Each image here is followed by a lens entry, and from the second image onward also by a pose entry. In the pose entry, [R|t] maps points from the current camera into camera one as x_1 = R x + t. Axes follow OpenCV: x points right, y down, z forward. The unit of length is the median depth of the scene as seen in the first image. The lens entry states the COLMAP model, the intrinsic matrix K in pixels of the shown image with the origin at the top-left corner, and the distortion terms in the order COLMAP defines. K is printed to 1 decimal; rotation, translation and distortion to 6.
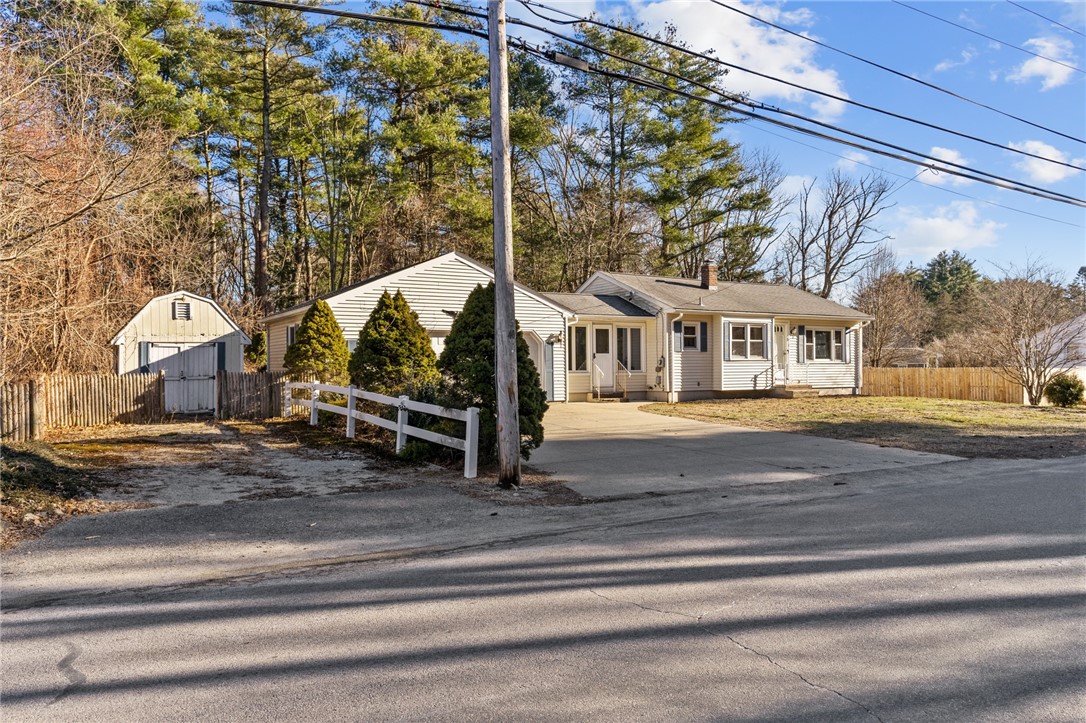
lens RADIAL K [[743.6, 0, 543.0], [0, 743.6, 361.5], [0, 0, 1]] dist [0.001425, 0.000224]
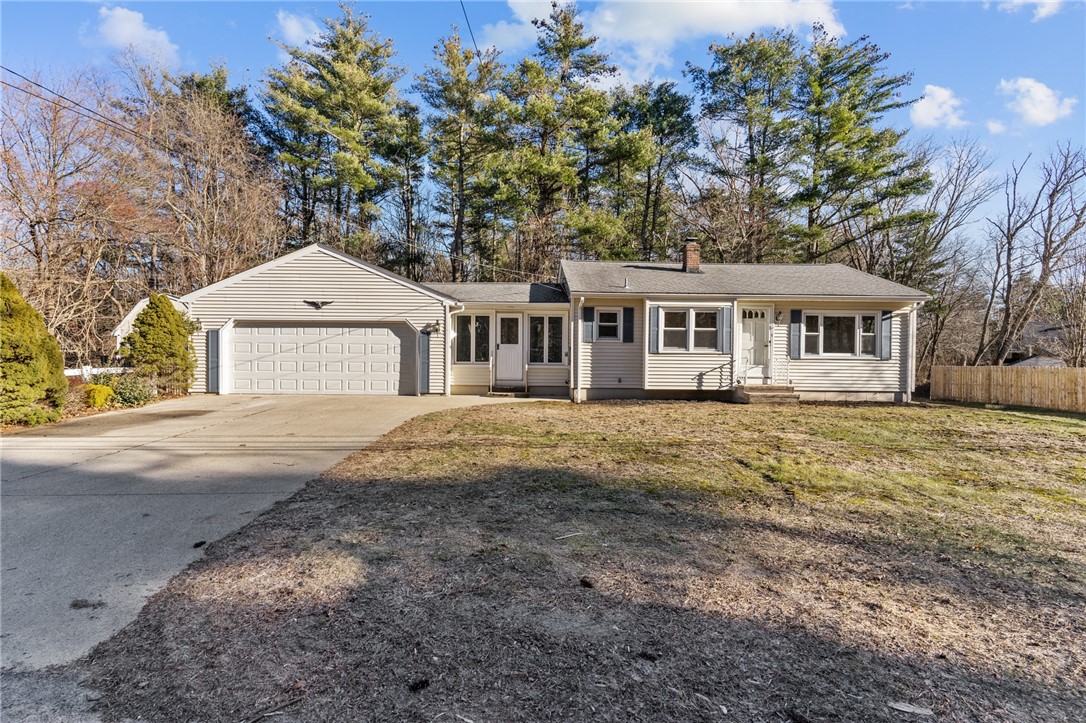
lens RADIAL K [[512.9, 0, 532.7], [0, 512.9, 360.3], [0, 0, 1]] dist [0.001691, 0.000210]
pose [[0.871128, 0.016479, -0.490779, 0.400793], [-0.011298, 0.999845, 0.013518, 0.000255], [0.490925, -0.006231, 0.871179, 0.429386]]
